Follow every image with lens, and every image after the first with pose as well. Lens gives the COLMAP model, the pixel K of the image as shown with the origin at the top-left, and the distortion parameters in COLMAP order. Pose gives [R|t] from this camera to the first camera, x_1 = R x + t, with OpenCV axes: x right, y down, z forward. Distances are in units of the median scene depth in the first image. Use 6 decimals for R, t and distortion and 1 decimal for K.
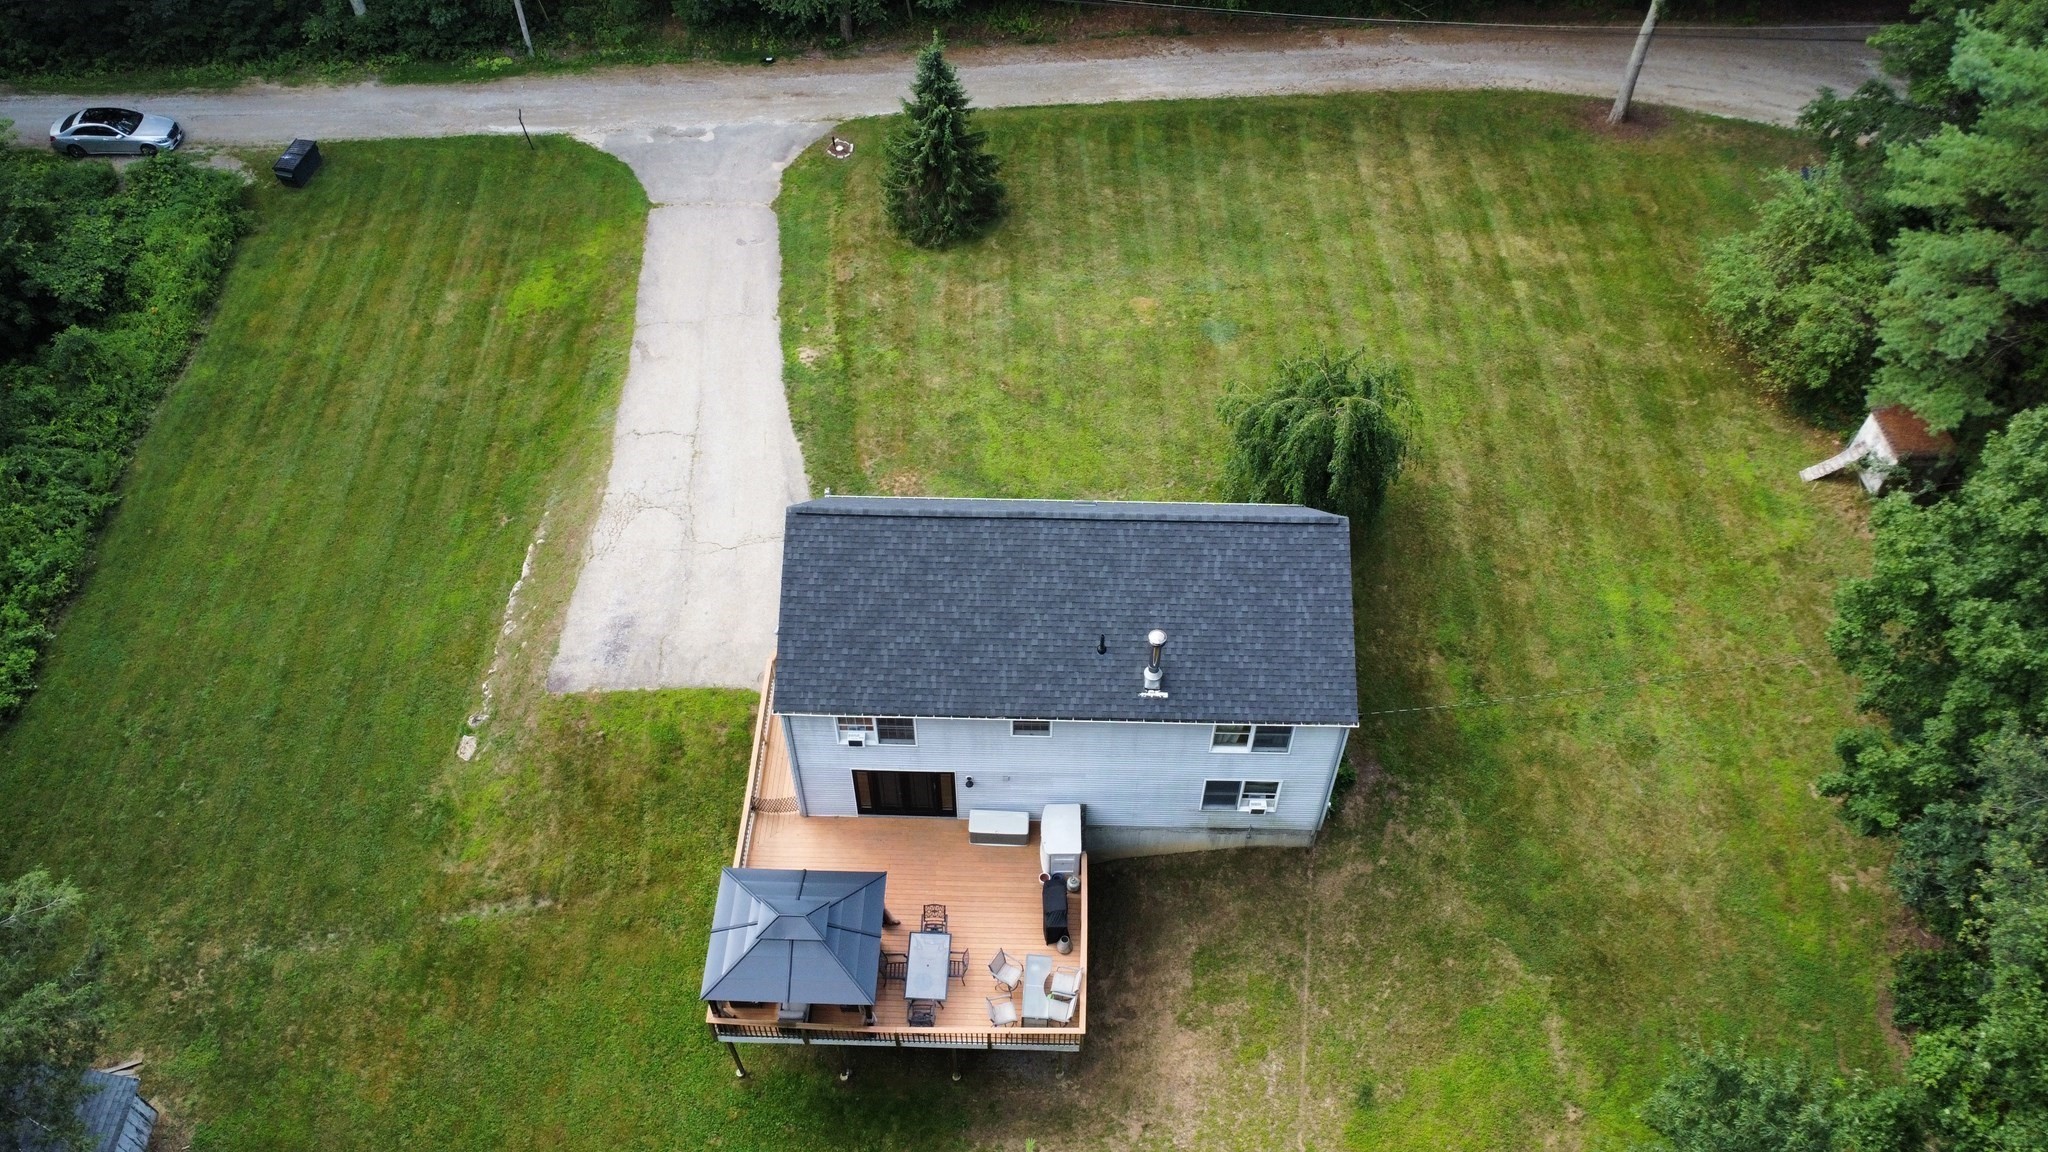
lens RADIAL K [[1538.2, 0, 1018.9], [0, 1538.2, 577.8], [0, 0, 1]] dist [0.010140, 0.001613]
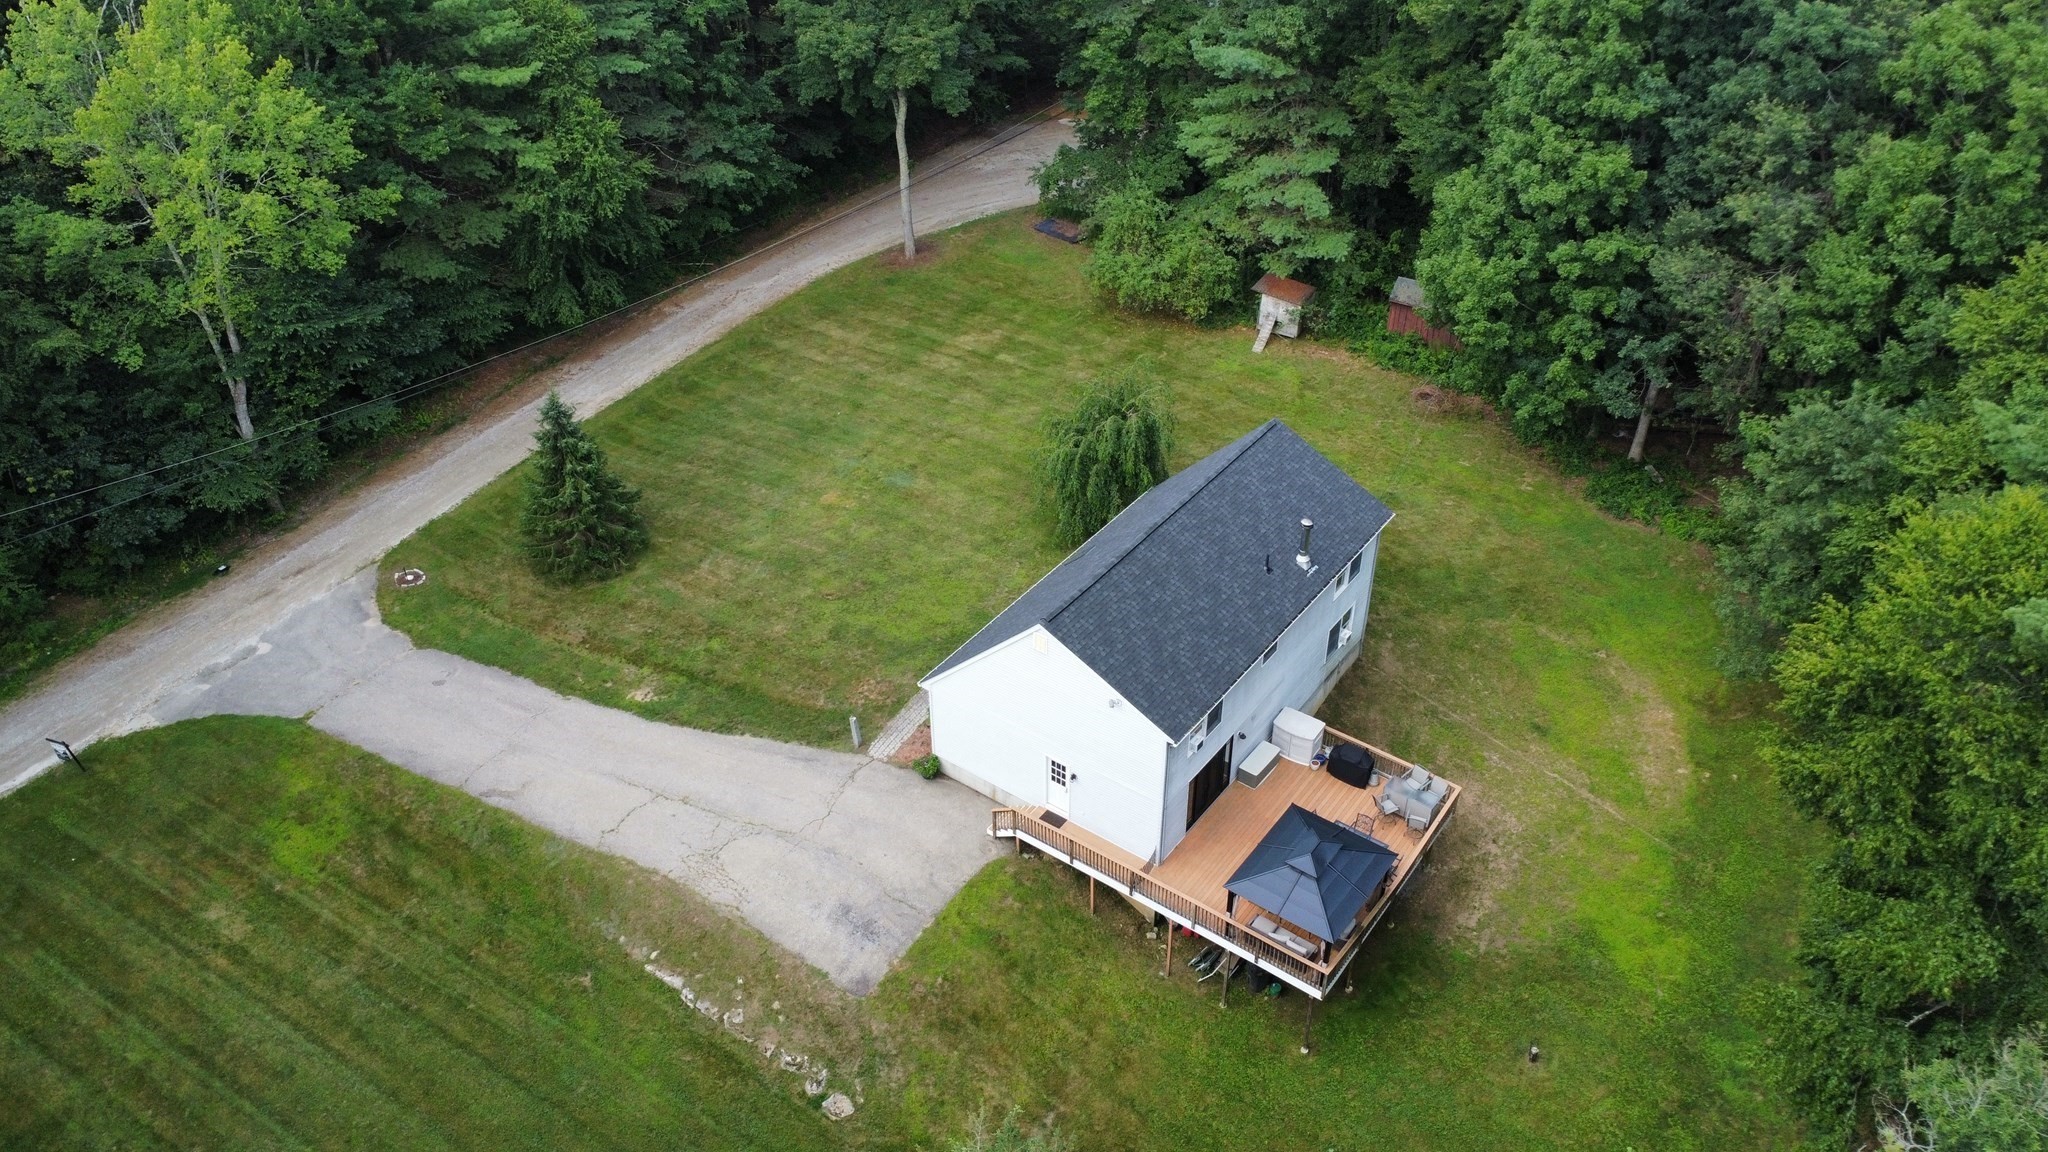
lens RADIAL K [[1538.2, 0, 1024.0], [0, 1538.2, 573.6], [0, 0, 1]] dist [0.010140, 0.001613]
pose [[0.569943, -0.495328, 0.655603, -0.743855], [0.632419, 0.773841, 0.034873, -0.101637], [-0.524606, 0.394740, 0.754300, 0.102518]]
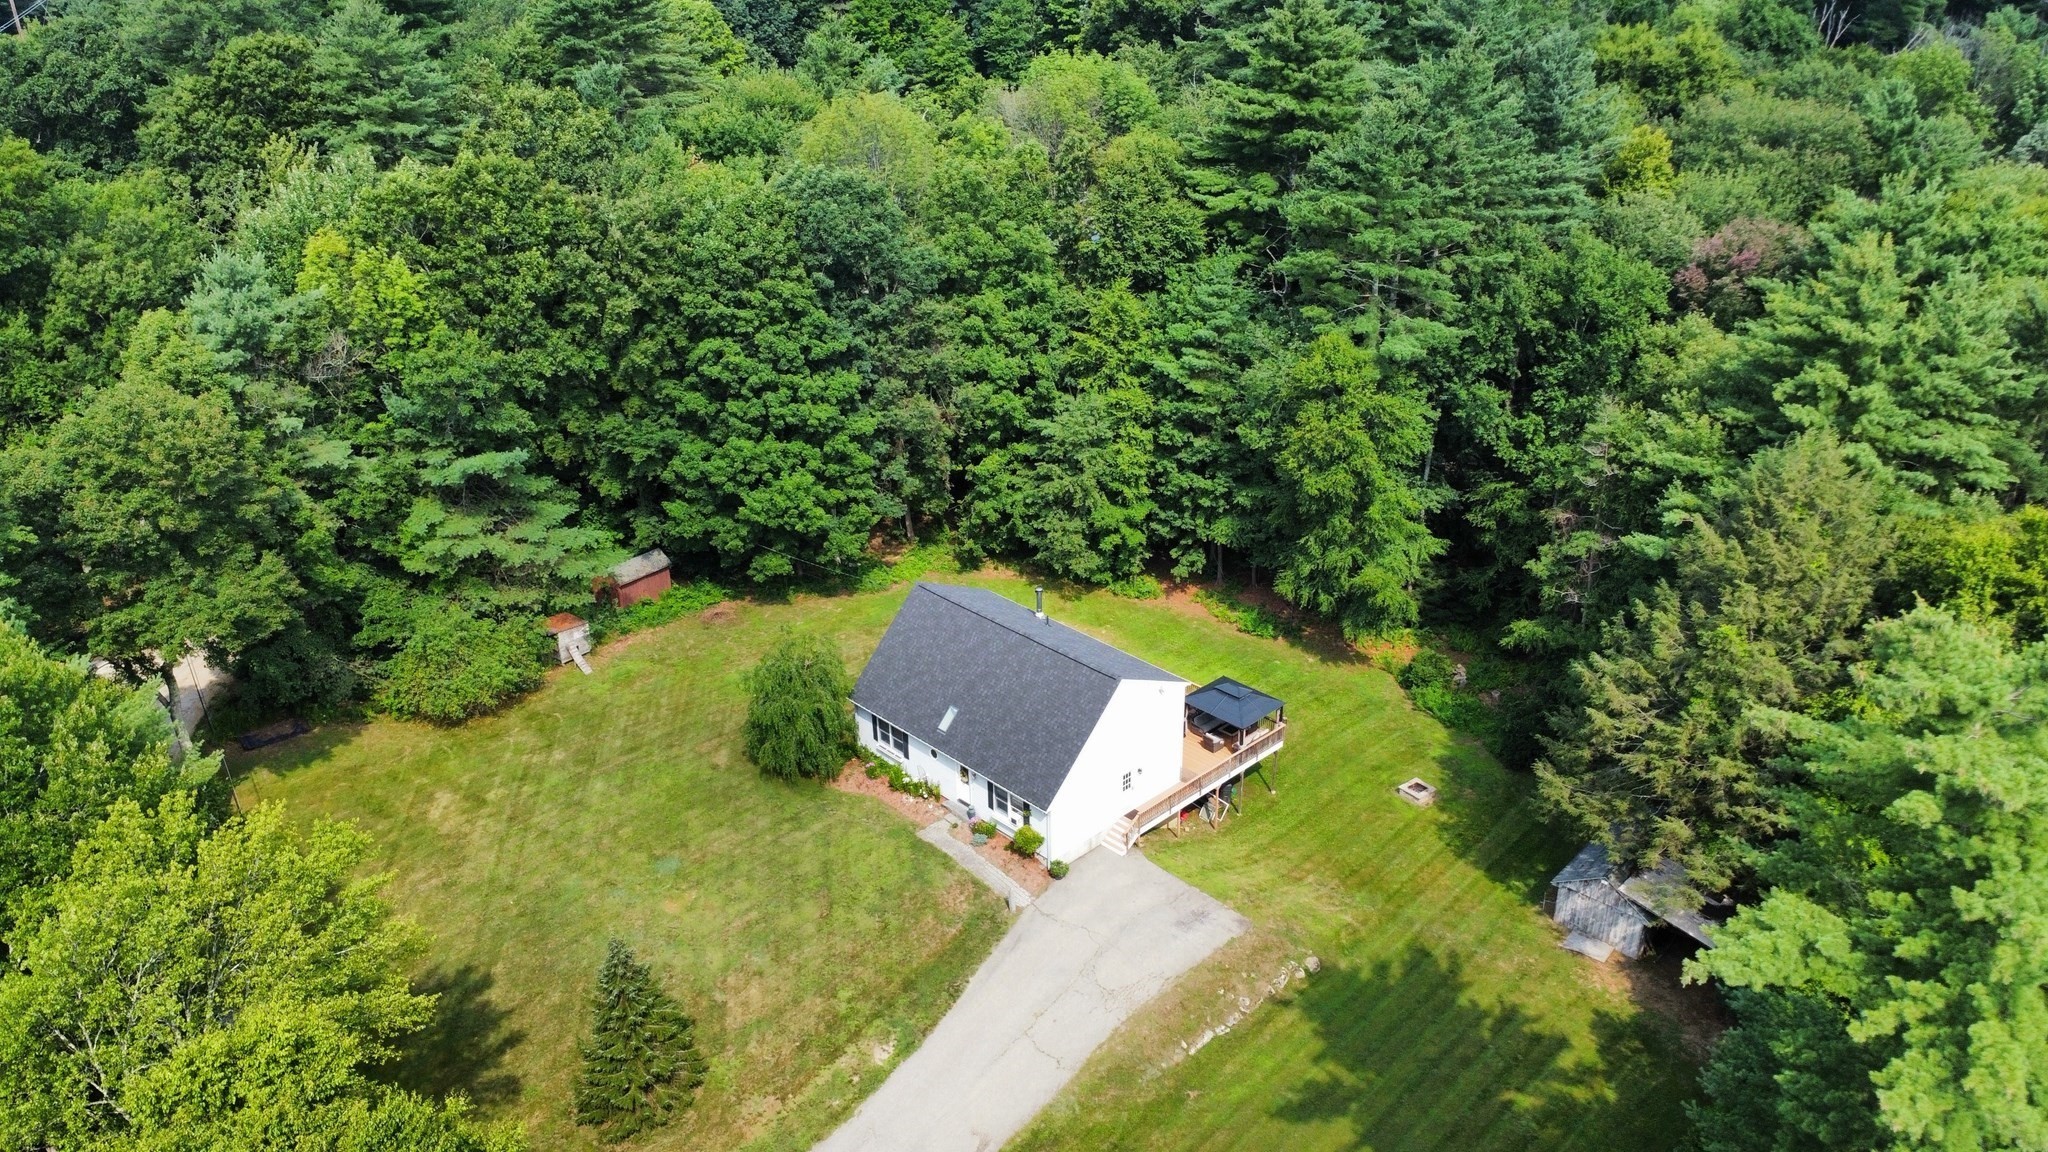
lens RADIAL K [[1538.2, 0, 1024.5], [0, 1538.2, 576.9], [0, 0, 1]] dist [0.010140, 0.001613]
pose [[-0.708324, -0.295082, 0.641252, -0.970431], [0.555044, 0.328438, 0.764234, -1.238714], [-0.436123, 0.897249, -0.068857, 0.888365]]
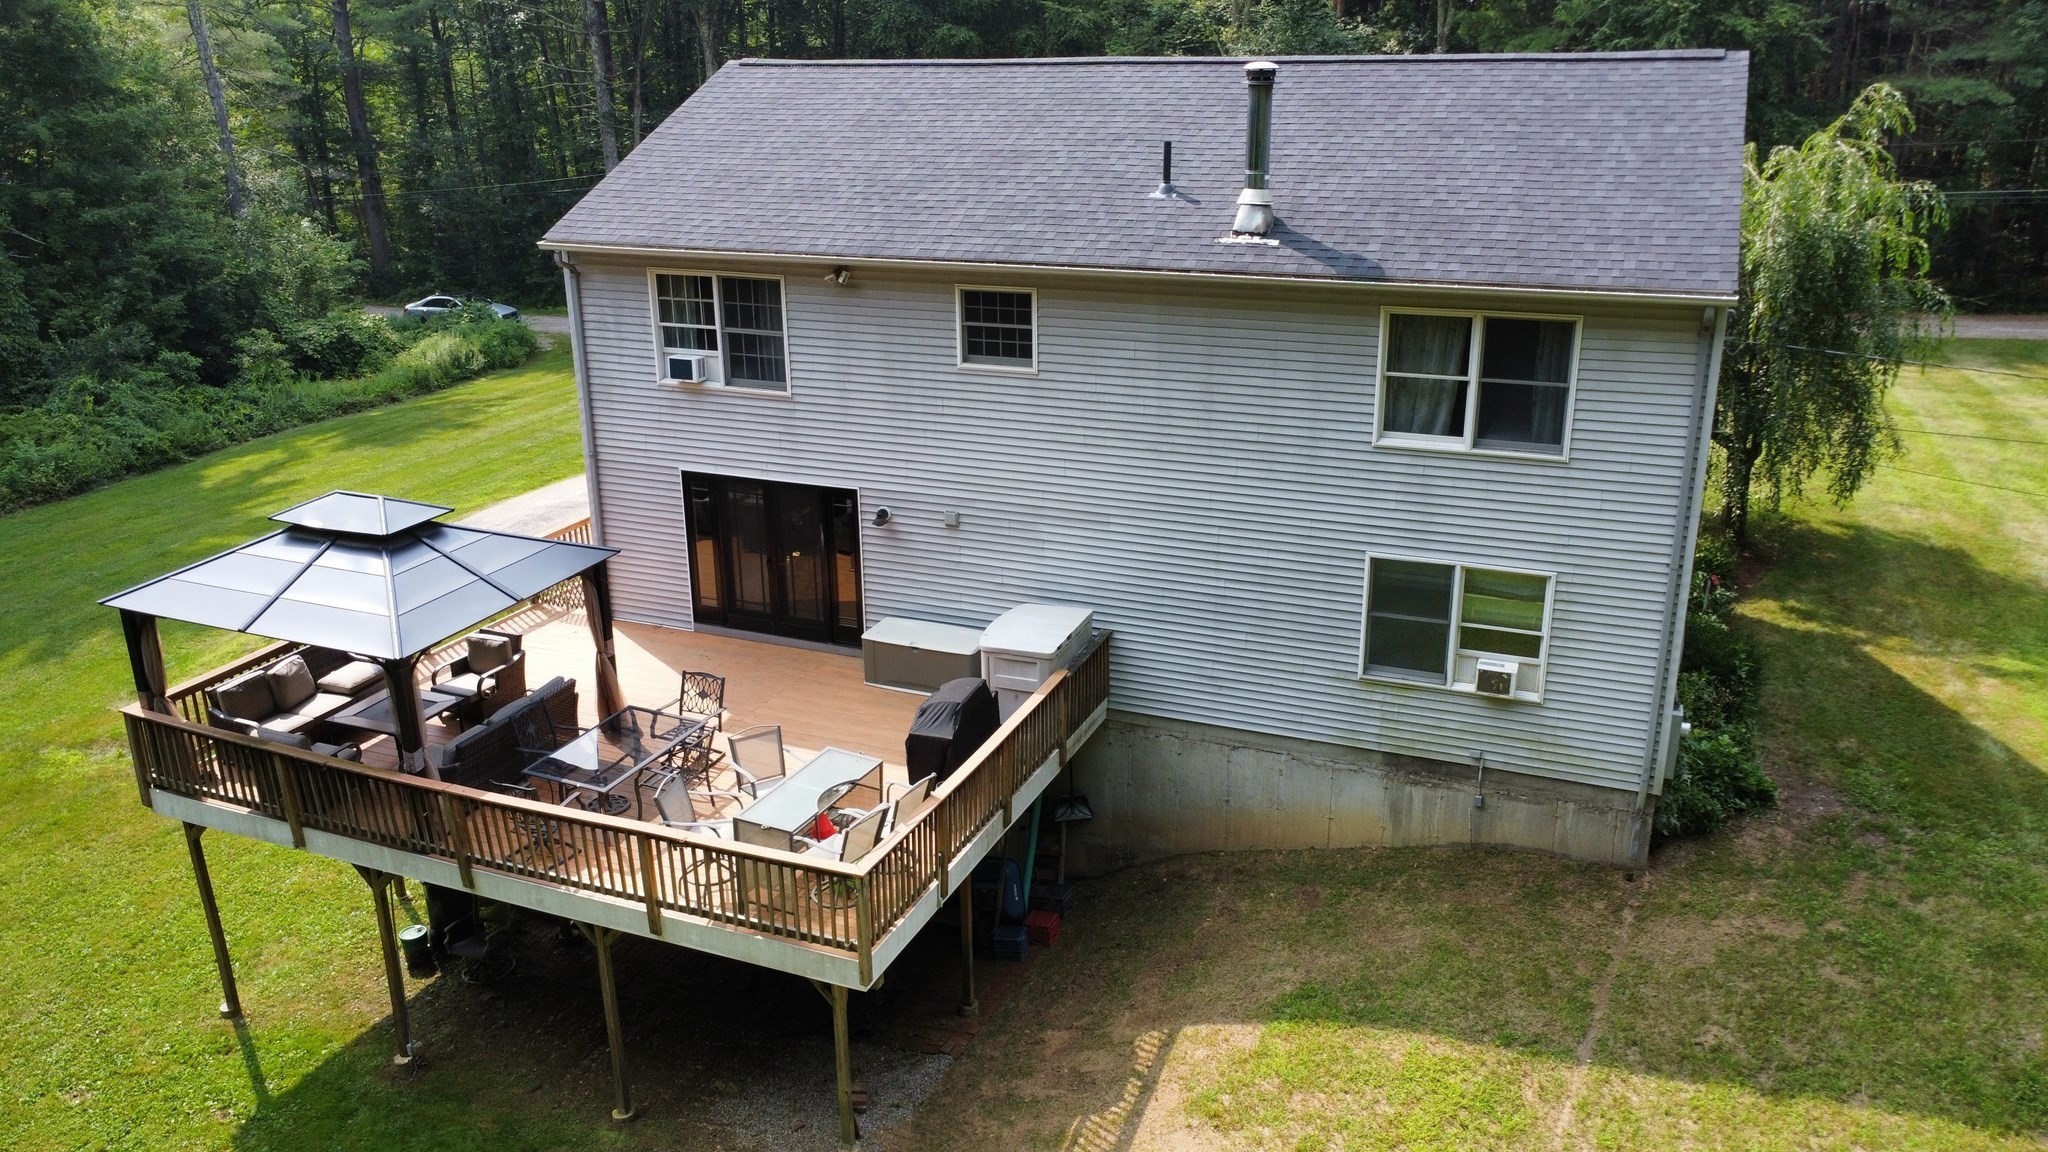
lens RADIAL K [[1538.2, 0, 1021.1], [0, 1538.2, 577.6], [0, 0, 1]] dist [0.010140, 0.001613]
pose [[0.932385, 0.105209, -0.345817, 0.152679], [-0.269565, 0.839762, -0.471311, 0.310900], [0.240818, 0.532664, 0.811342, 0.527804]]
